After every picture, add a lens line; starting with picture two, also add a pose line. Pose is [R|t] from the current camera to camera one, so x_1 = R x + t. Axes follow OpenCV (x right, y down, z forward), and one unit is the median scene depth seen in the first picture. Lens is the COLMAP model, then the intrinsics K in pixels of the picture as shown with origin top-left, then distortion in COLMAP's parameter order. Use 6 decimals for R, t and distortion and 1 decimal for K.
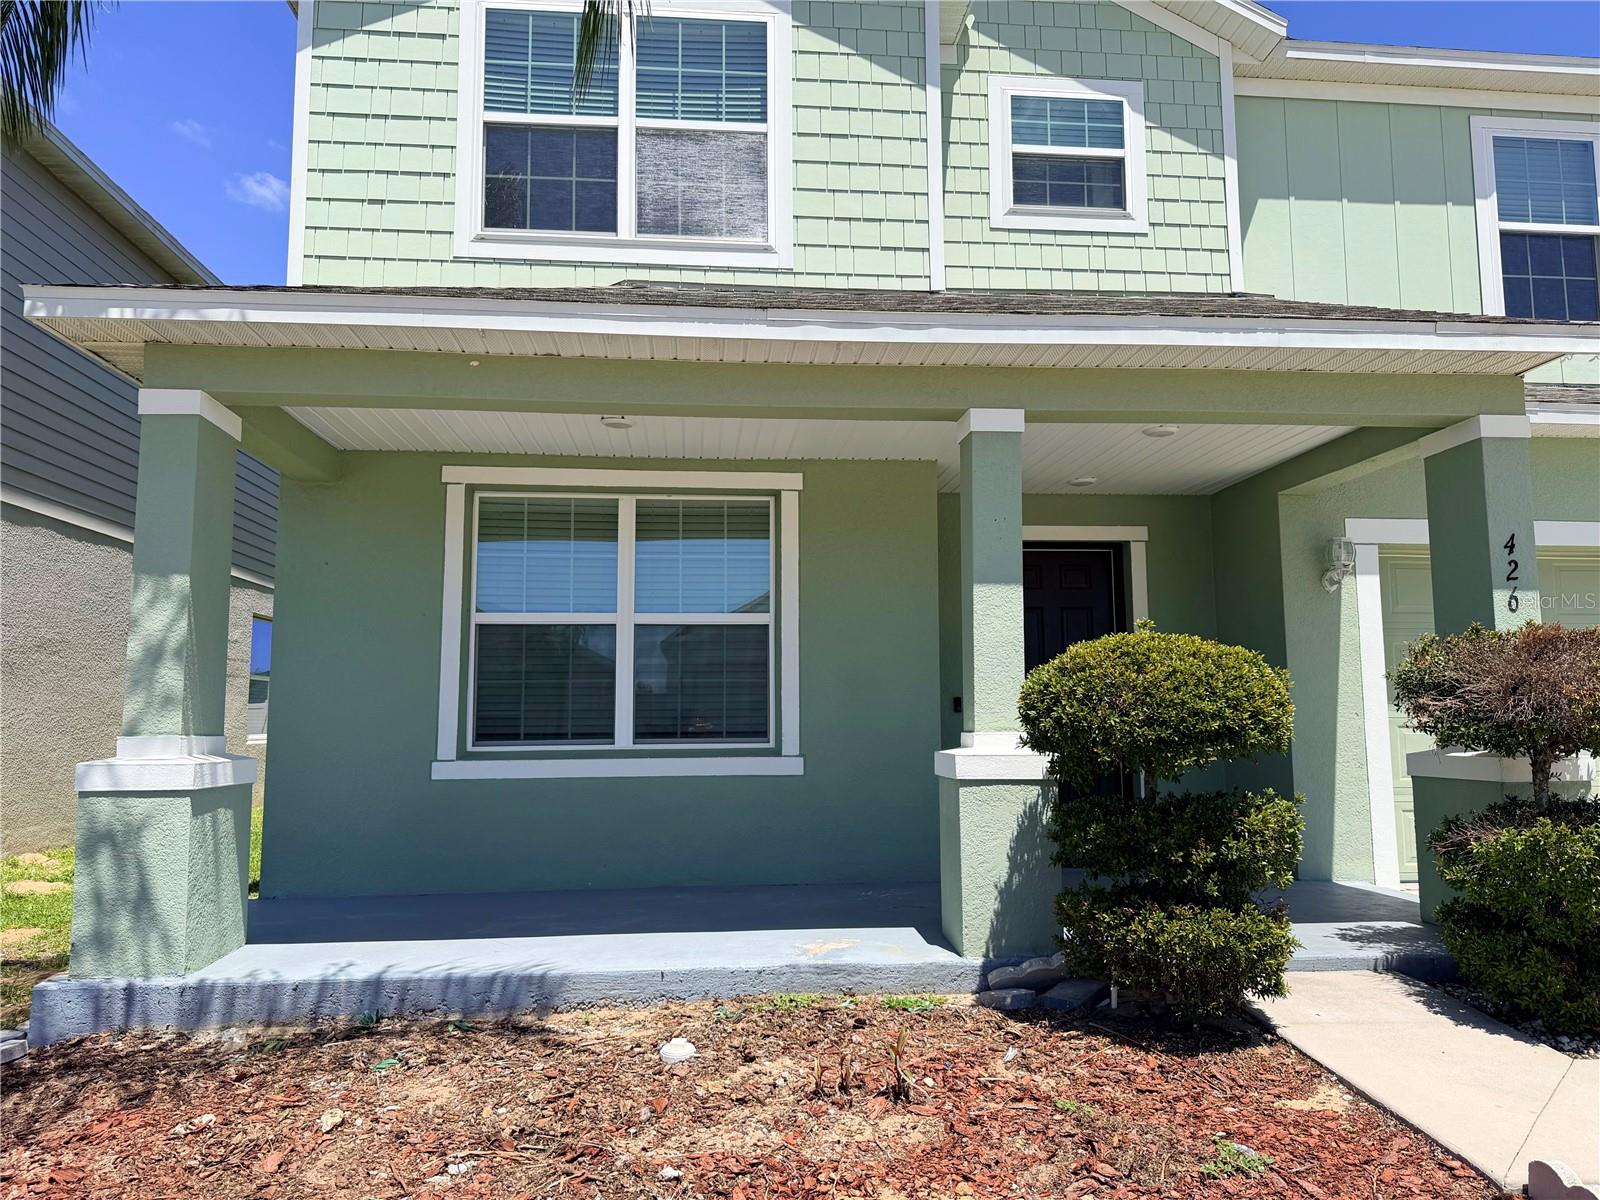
lens RADIAL K [[1125.8, 0, 798.5], [0, 1125.8, 602.1], [0, 0, 1]] dist [0.058361, -0.098531]
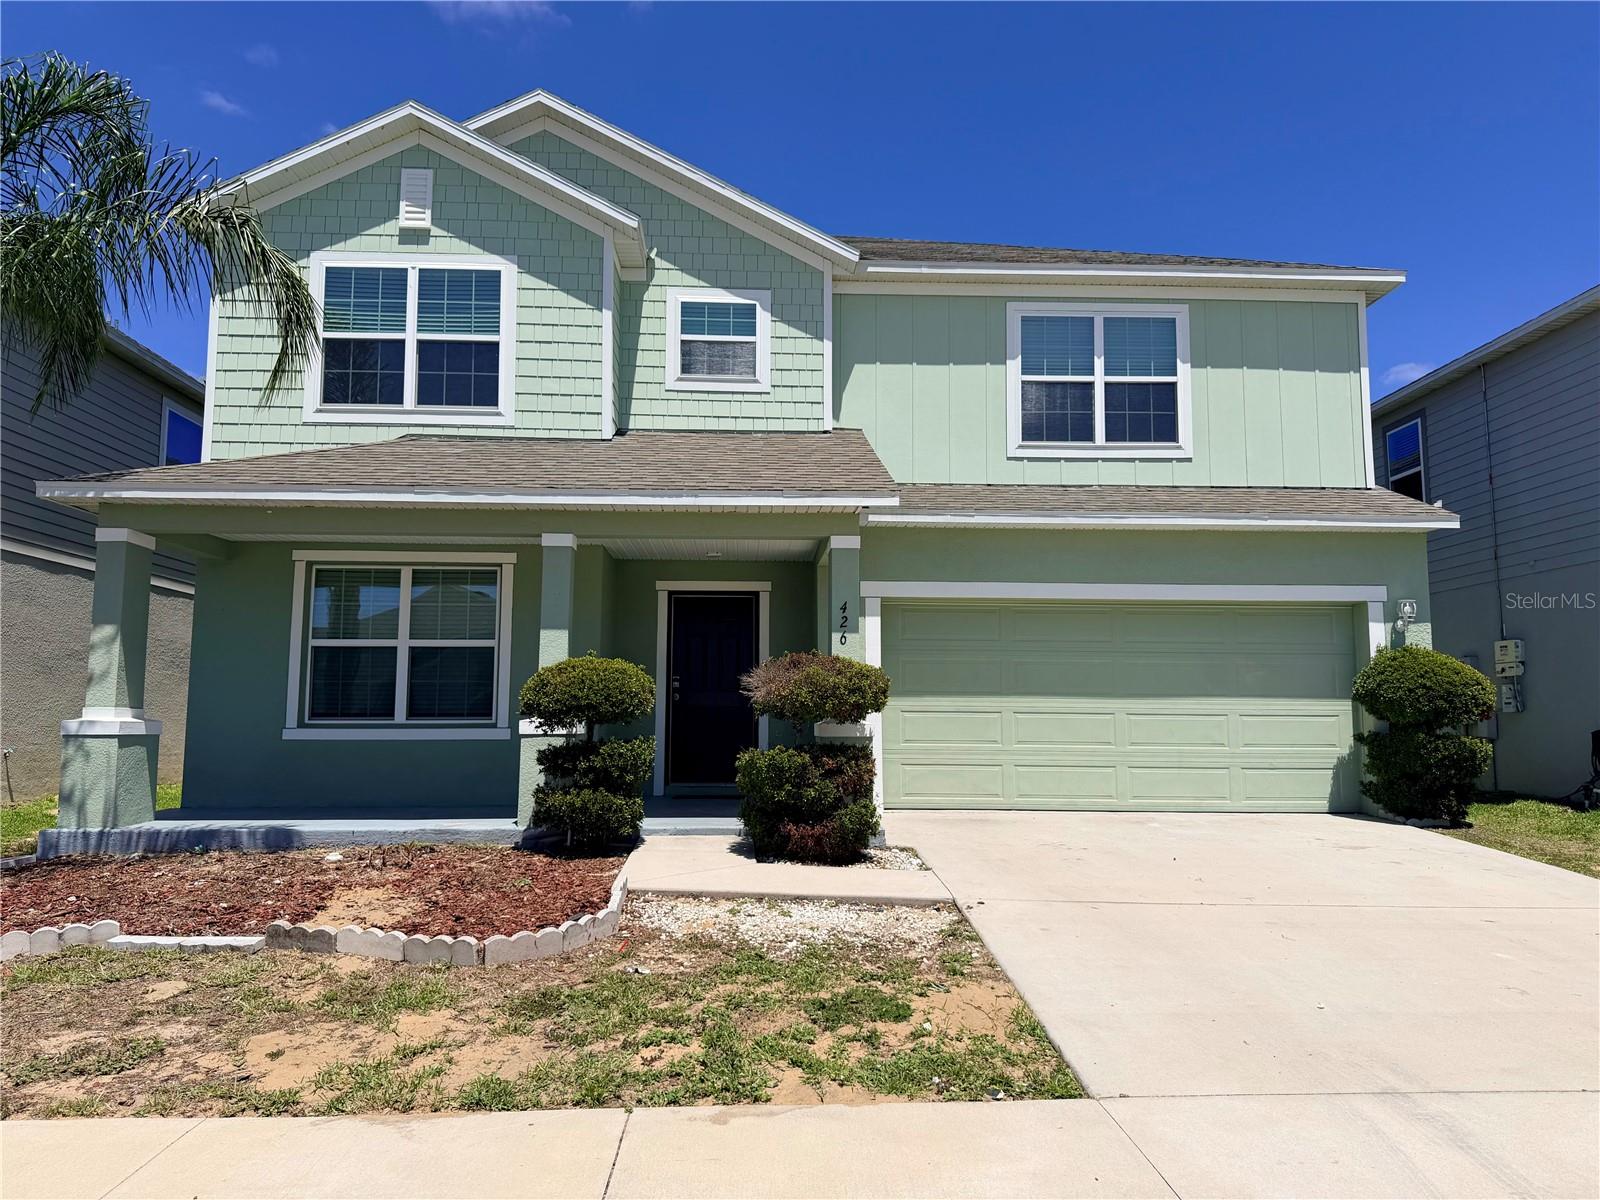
lens RADIAL K [[1125.8, 0, 811.9], [0, 1125.8, 607.3], [0, 0, 1]] dist [0.058361, -0.098531]
pose [[0.999463, 0.003483, -0.032584, 0.479499], [-0.003419, 0.999992, 0.002010, -0.041607], [0.032591, -0.001898, 0.999467, -0.606862]]
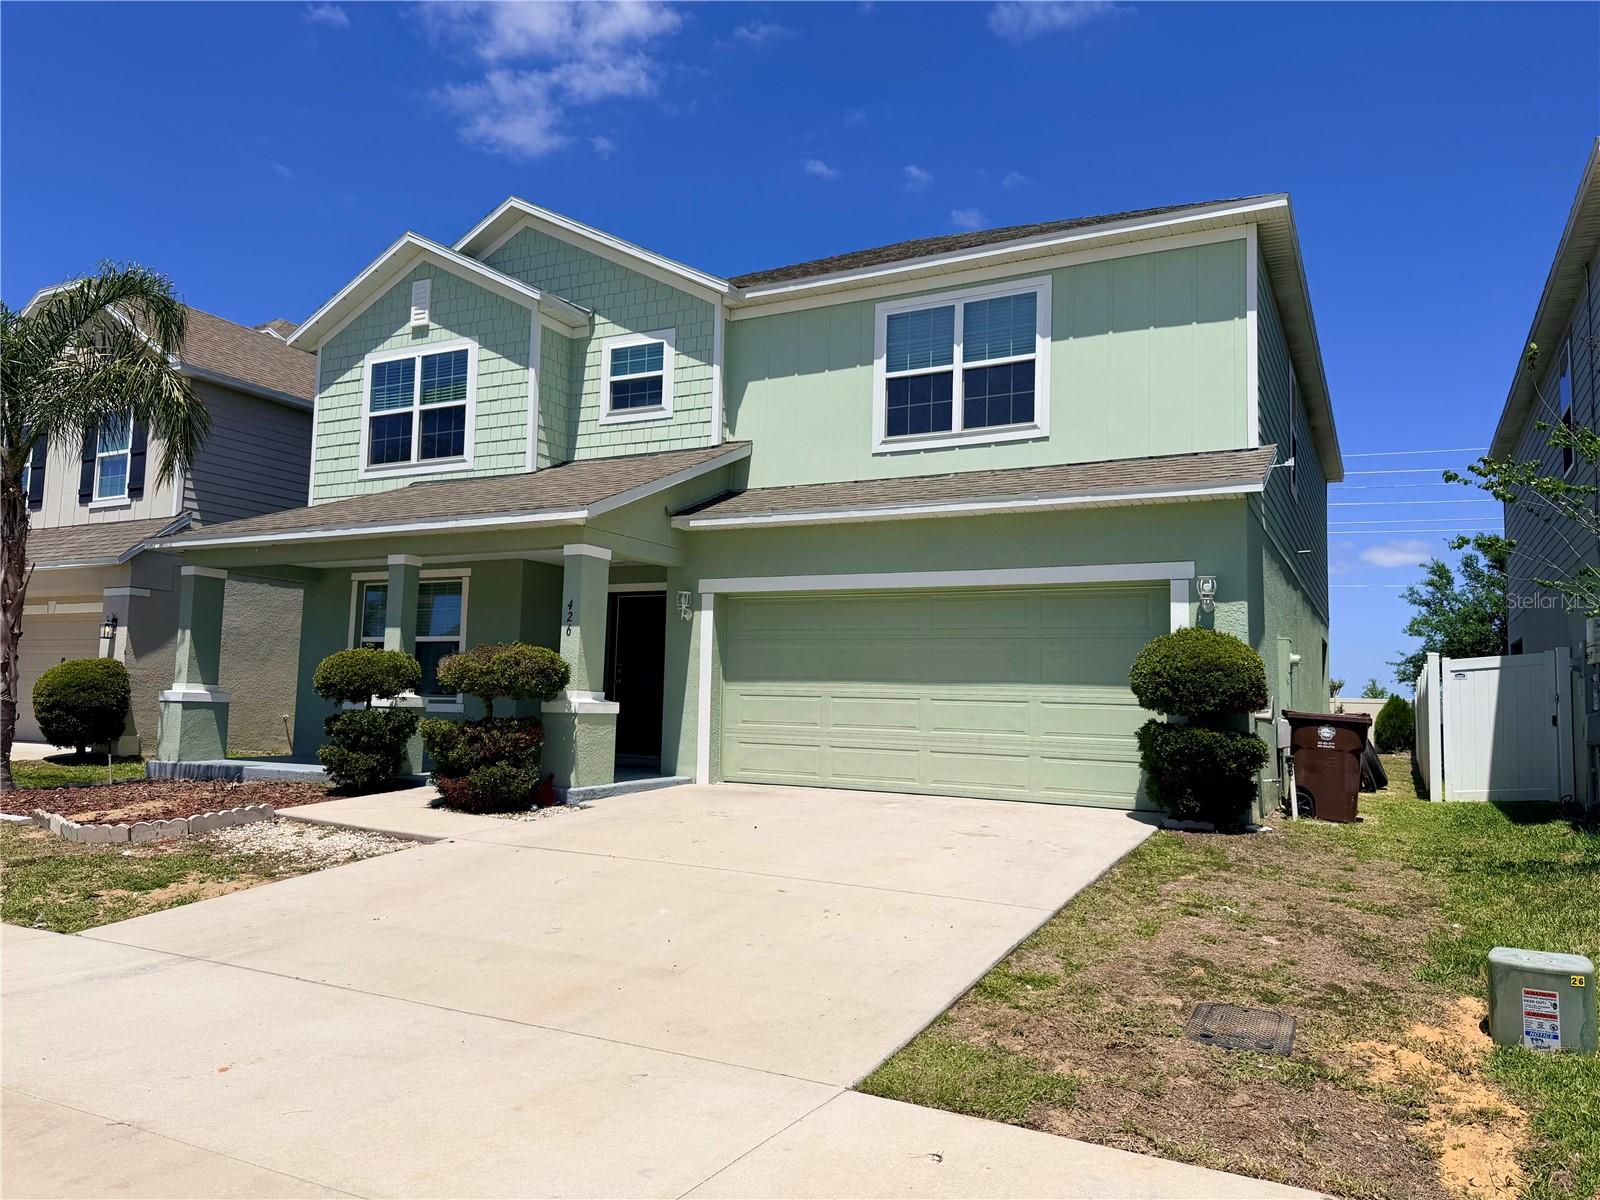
lens RADIAL K [[1125.8, 0, 820.7], [0, 1125.8, 613.7], [0, 0, 1]] dist [0.058361, -0.098531]
pose [[0.850723, -0.019907, -0.525238, 1.641242], [0.026324, 0.999642, 0.004749, -0.023391], [0.524955, -0.017866, 0.850942, -0.439945]]
